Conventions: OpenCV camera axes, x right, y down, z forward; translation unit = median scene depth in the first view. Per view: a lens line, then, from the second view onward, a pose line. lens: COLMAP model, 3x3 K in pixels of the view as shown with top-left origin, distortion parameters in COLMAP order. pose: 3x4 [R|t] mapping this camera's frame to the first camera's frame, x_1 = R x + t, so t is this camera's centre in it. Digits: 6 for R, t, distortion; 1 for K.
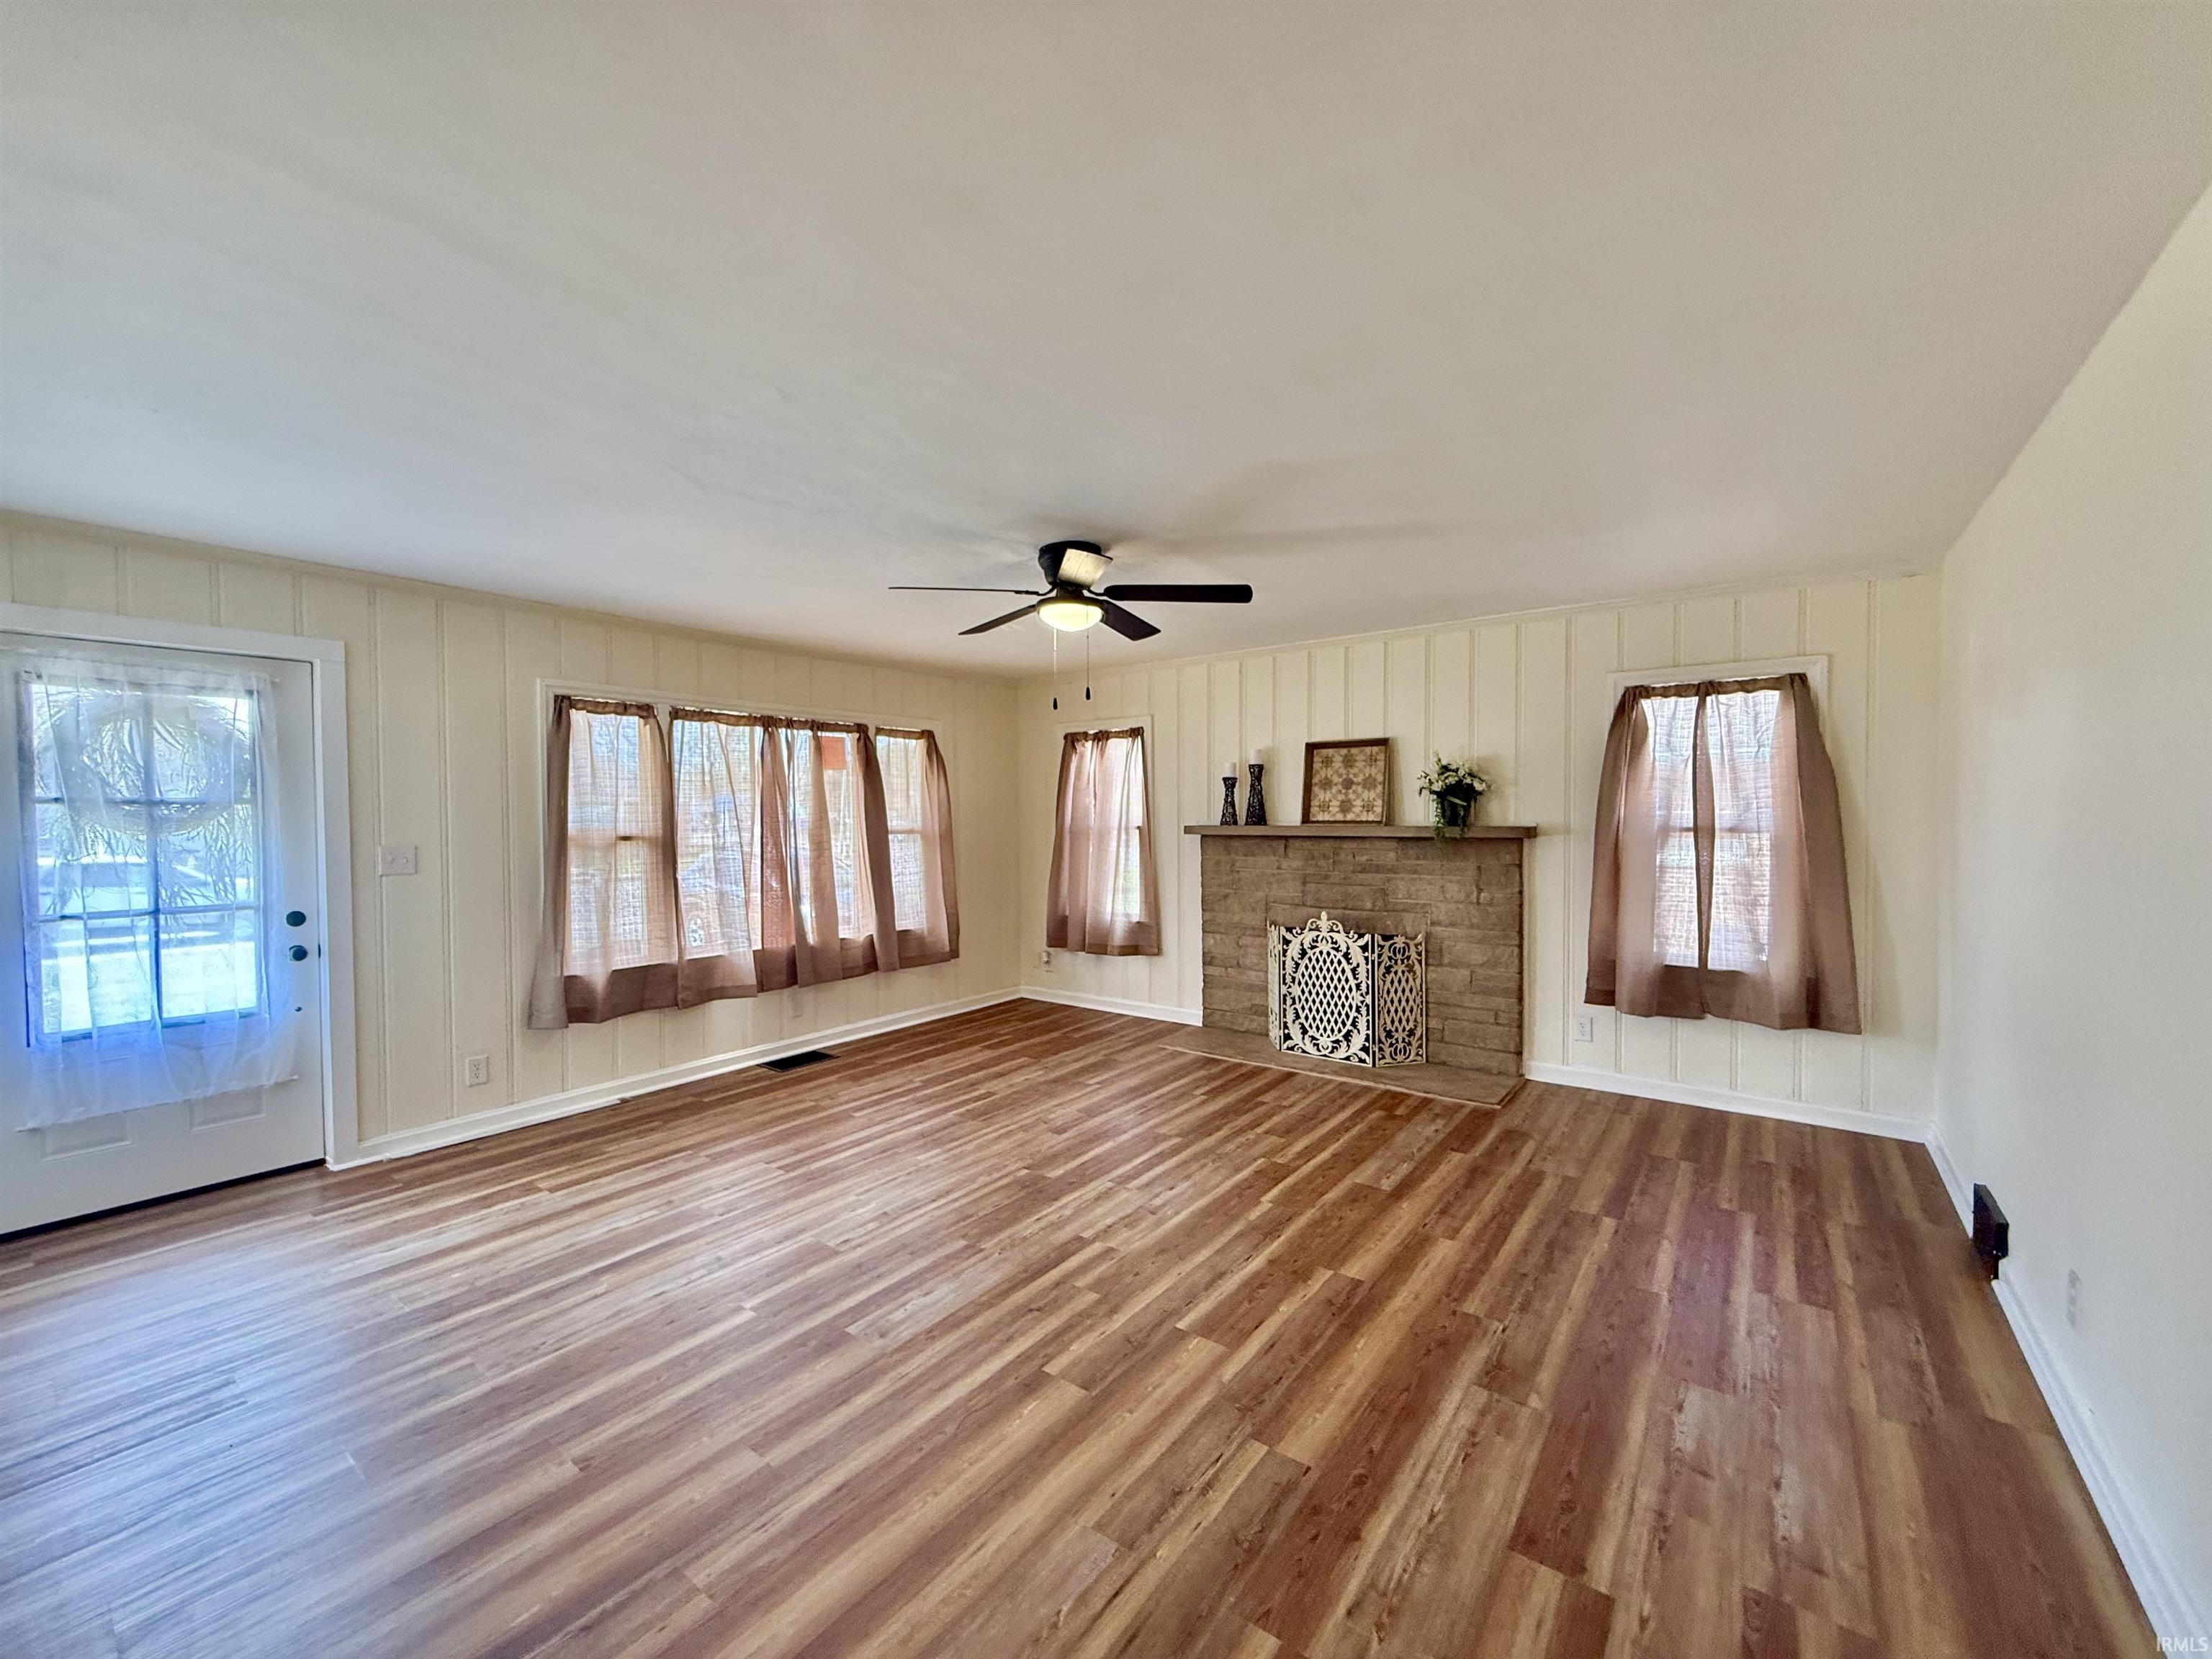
lens RADIAL K [[880.4, 0, 1099.0], [0, 880.4, 834.0], [0, 0, 1]] dist [0.001114, -0.000113]
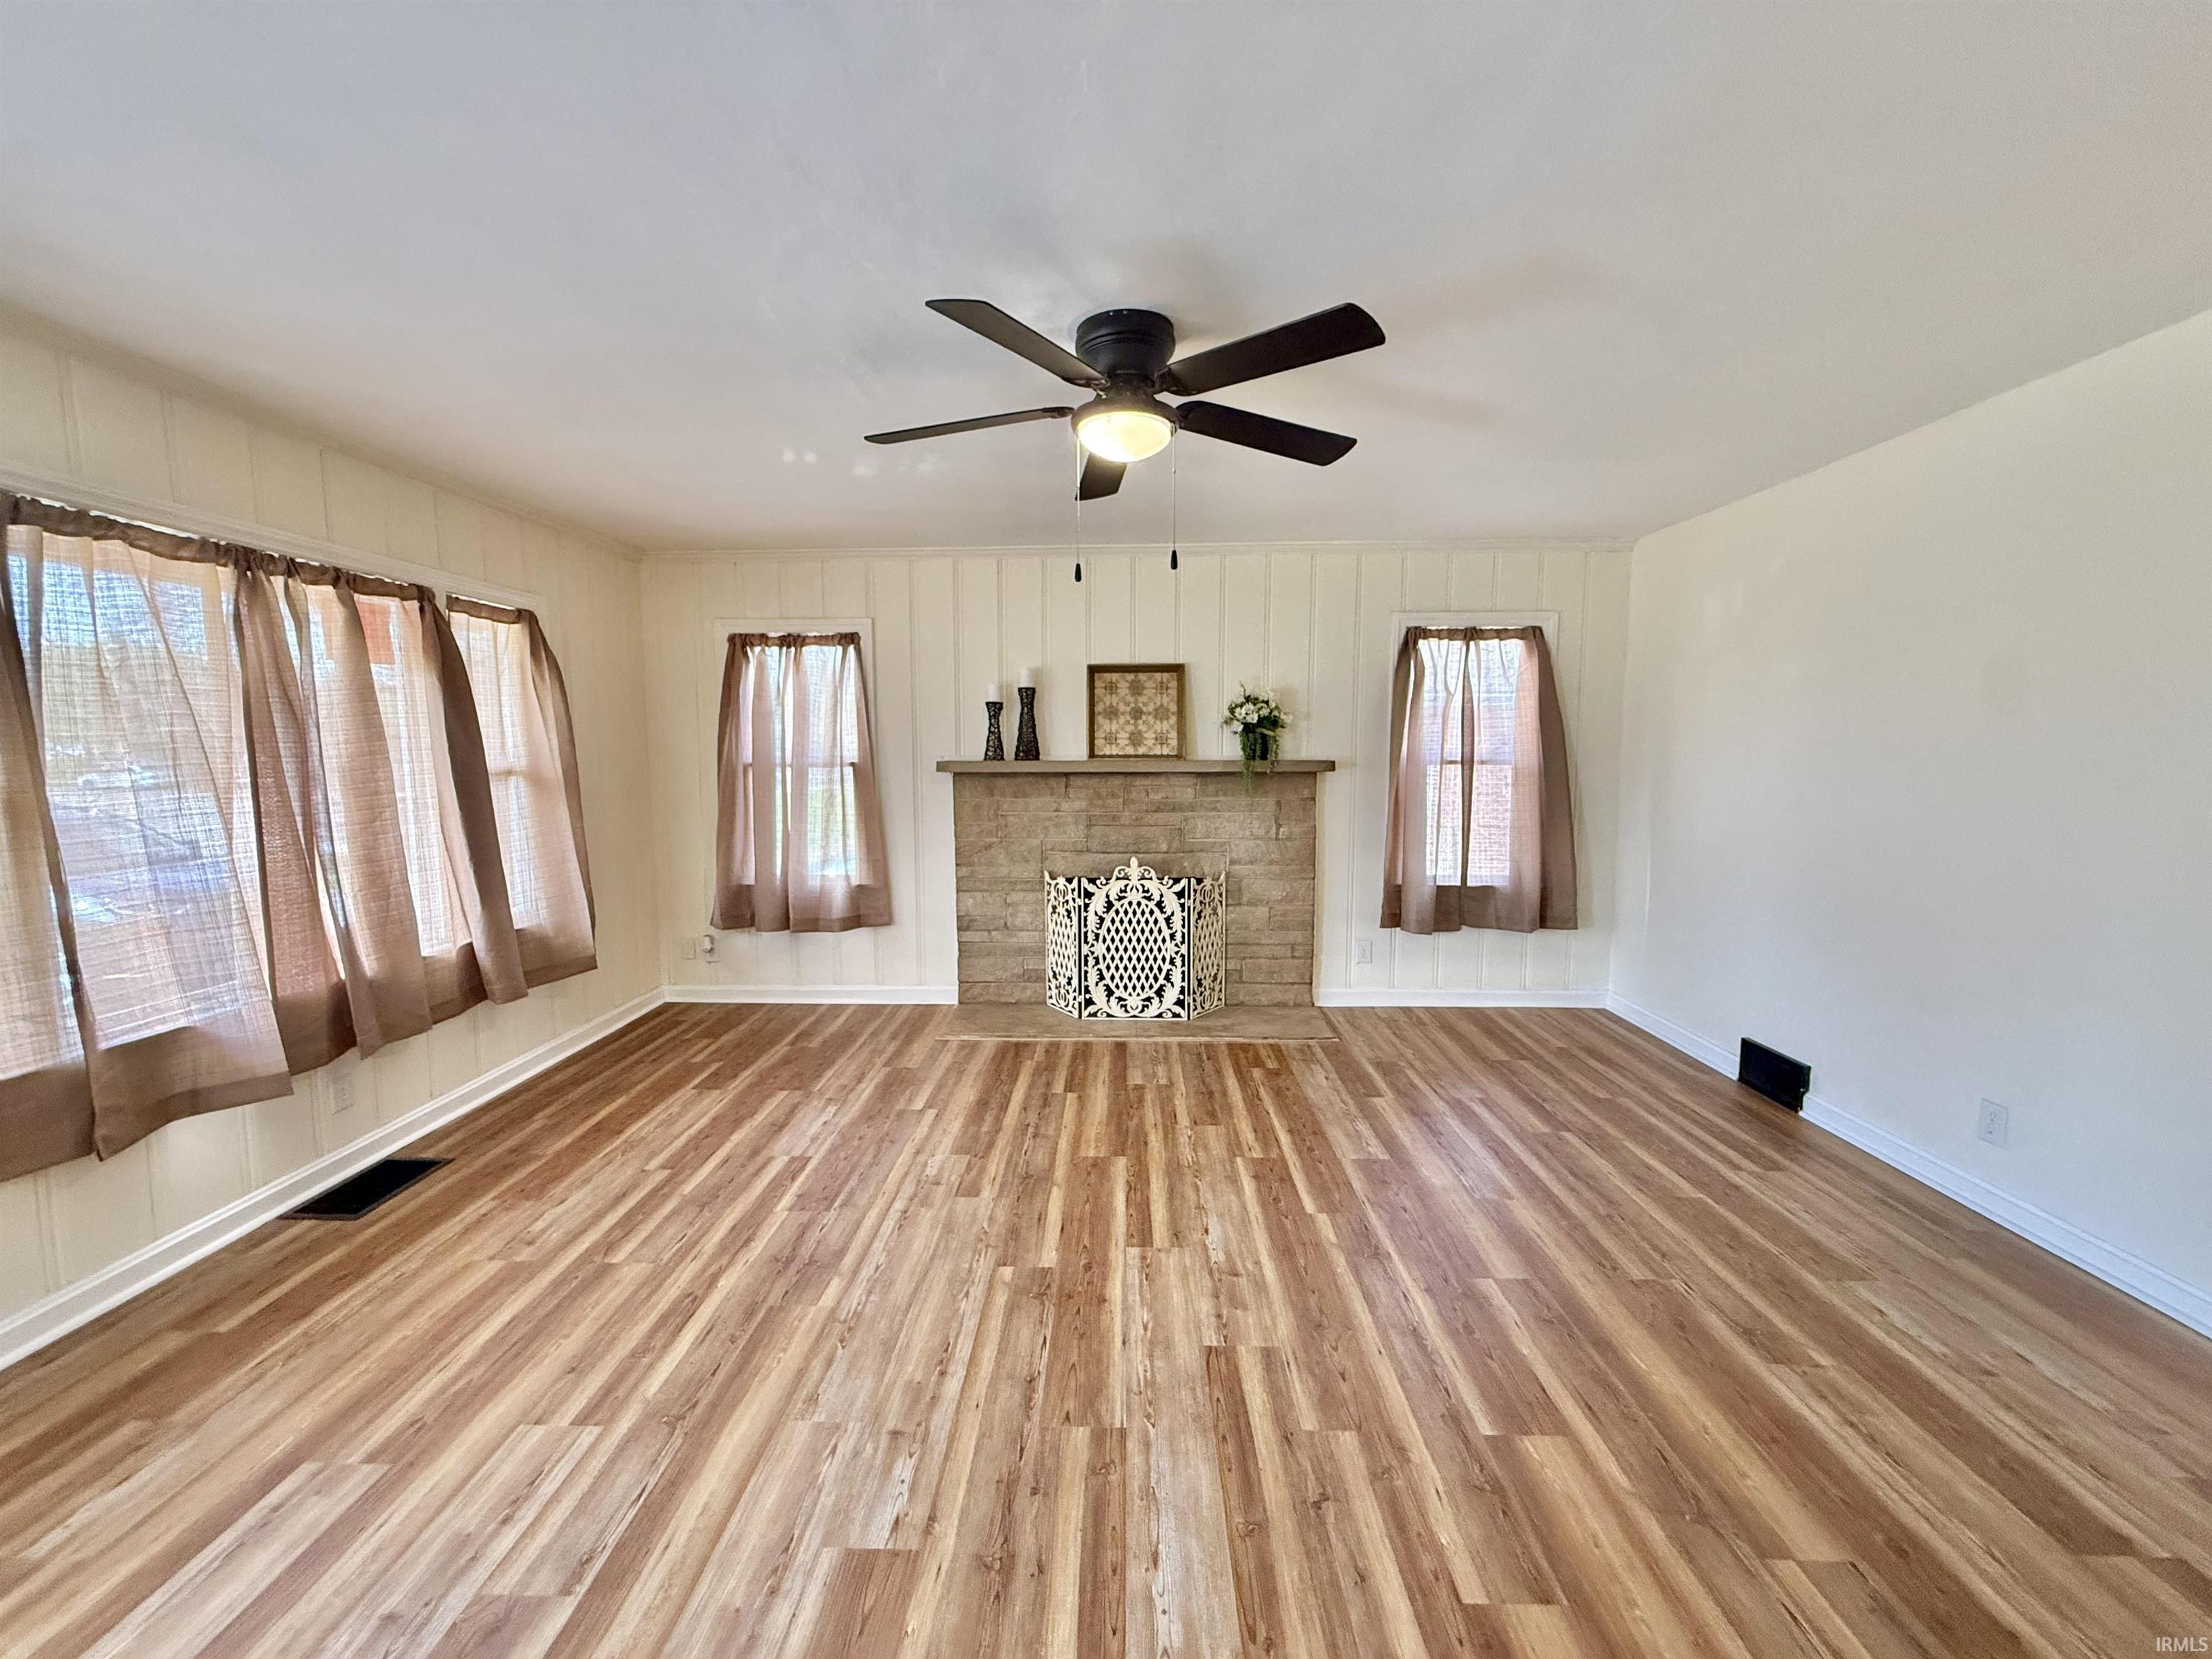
lens RADIAL K [[880.4, 0, 1099.0], [0, 880.4, 834.0], [0, 0, 1]] dist [0.001114, -0.000113]
pose [[0.814526, -0.052095, 0.577783, -0.280925], [0.010248, 0.997097, 0.075454, -0.002728], [-0.580037, -0.055538, 0.812695, 0.296206]]
